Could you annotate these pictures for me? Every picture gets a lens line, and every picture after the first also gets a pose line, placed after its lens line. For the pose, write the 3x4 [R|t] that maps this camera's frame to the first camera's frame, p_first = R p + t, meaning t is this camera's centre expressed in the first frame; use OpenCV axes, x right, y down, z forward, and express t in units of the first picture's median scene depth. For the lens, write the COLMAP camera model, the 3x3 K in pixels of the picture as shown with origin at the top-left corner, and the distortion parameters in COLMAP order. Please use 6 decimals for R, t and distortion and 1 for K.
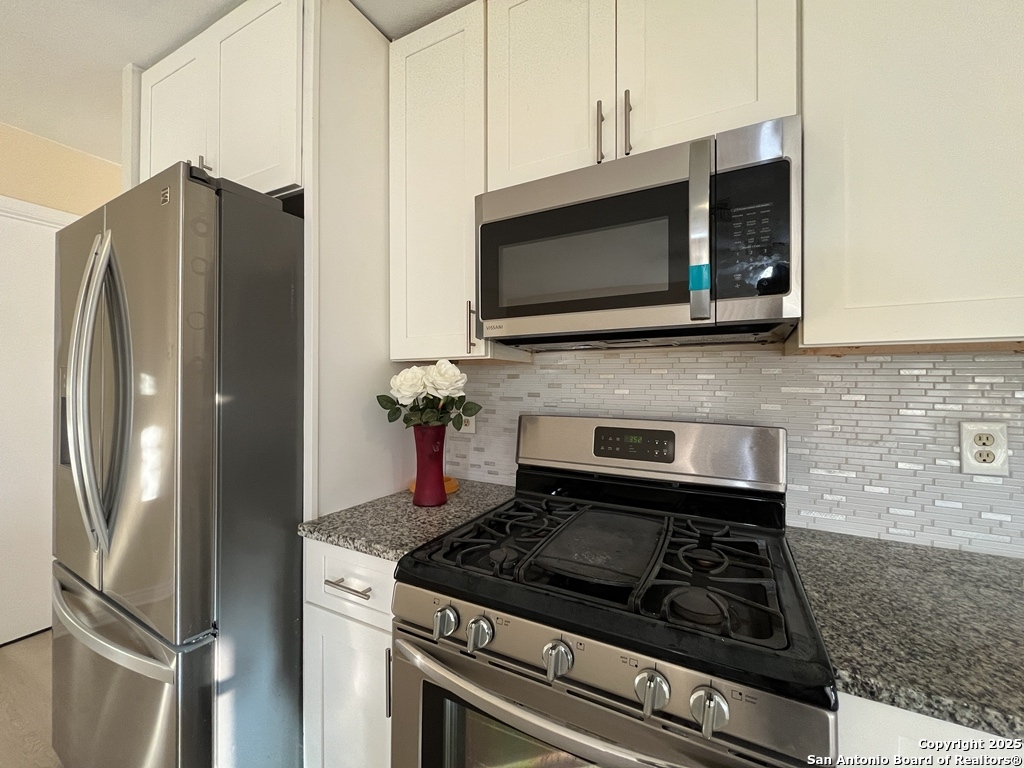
lens RADIAL K [[413.2, 0, 517.3], [0, 413.2, 380.7], [0, 0, 1]] dist [0.000626, -0.001158]
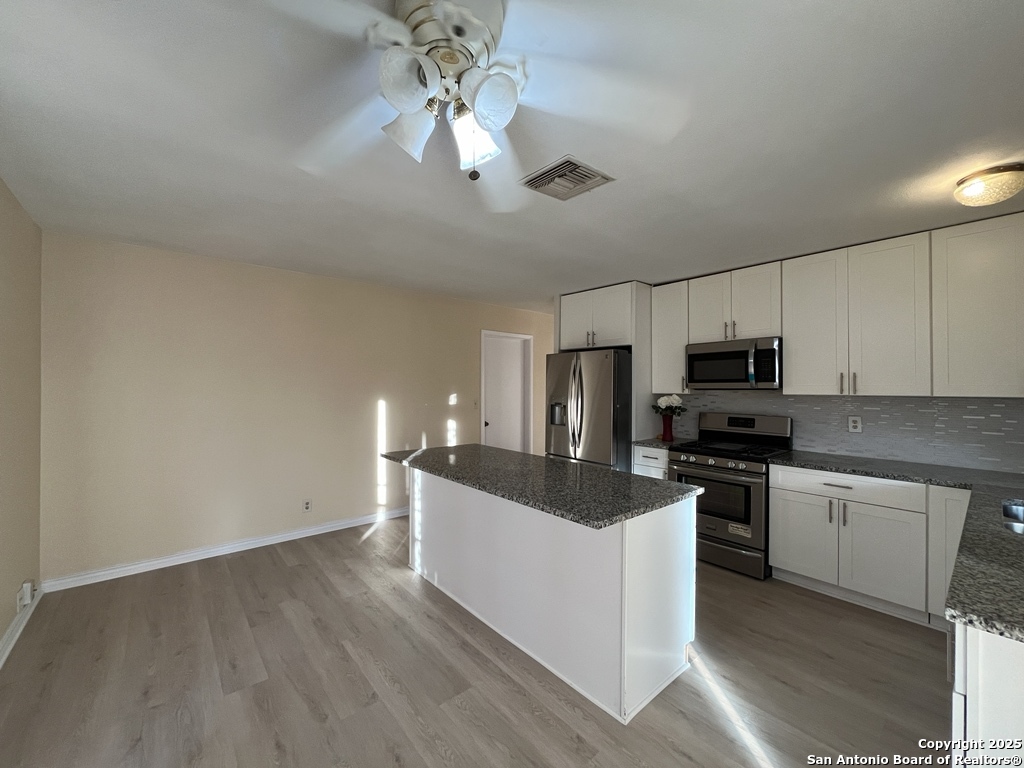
lens RADIAL K [[413.2, 0, 518.7], [0, 413.2, 385.4], [0, 0, 1]] dist [0.000626, -0.001158]
pose [[0.928229, -0.002582, -0.372001, -0.111104], [0.002820, 0.999996, 0.000094, -0.127888], [0.371999, -0.001136, 0.928233, -2.513357]]
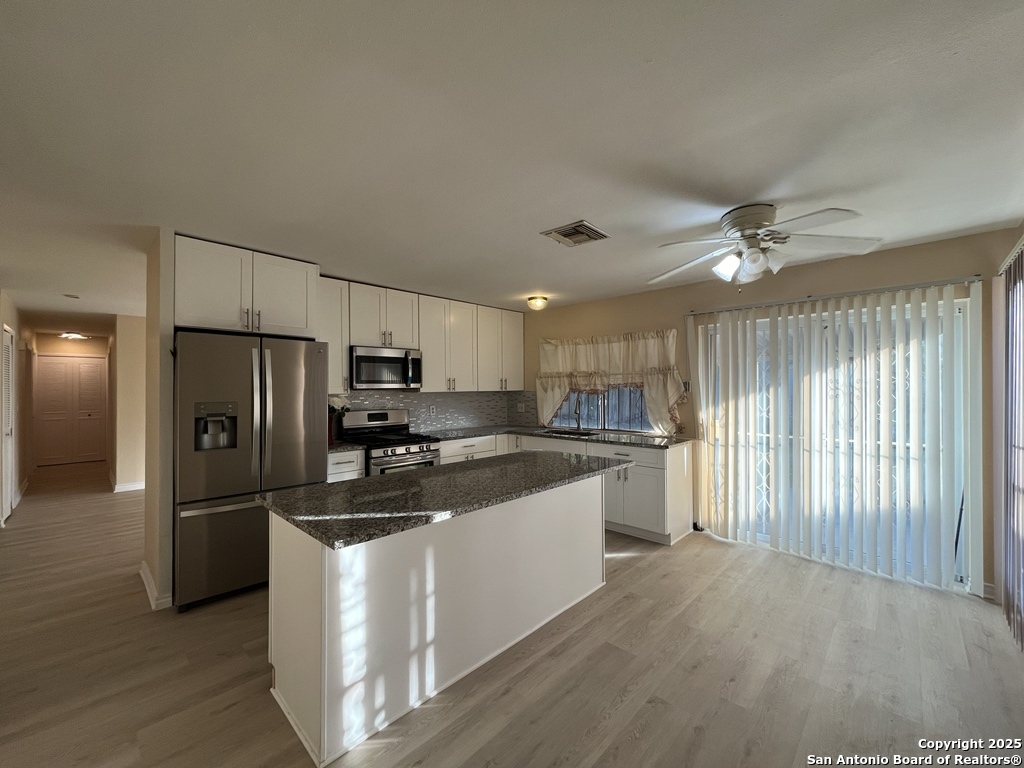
lens RADIAL K [[413.2, 0, 511.7], [0, 413.2, 385.6], [0, 0, 1]] dist [0.000626, -0.001158]
pose [[0.280762, -0.000147, 0.959778, -2.920610], [-0.001174, 0.999999, 0.000496, -0.127237], [-0.959777, -0.001266, 0.280761, -1.151598]]
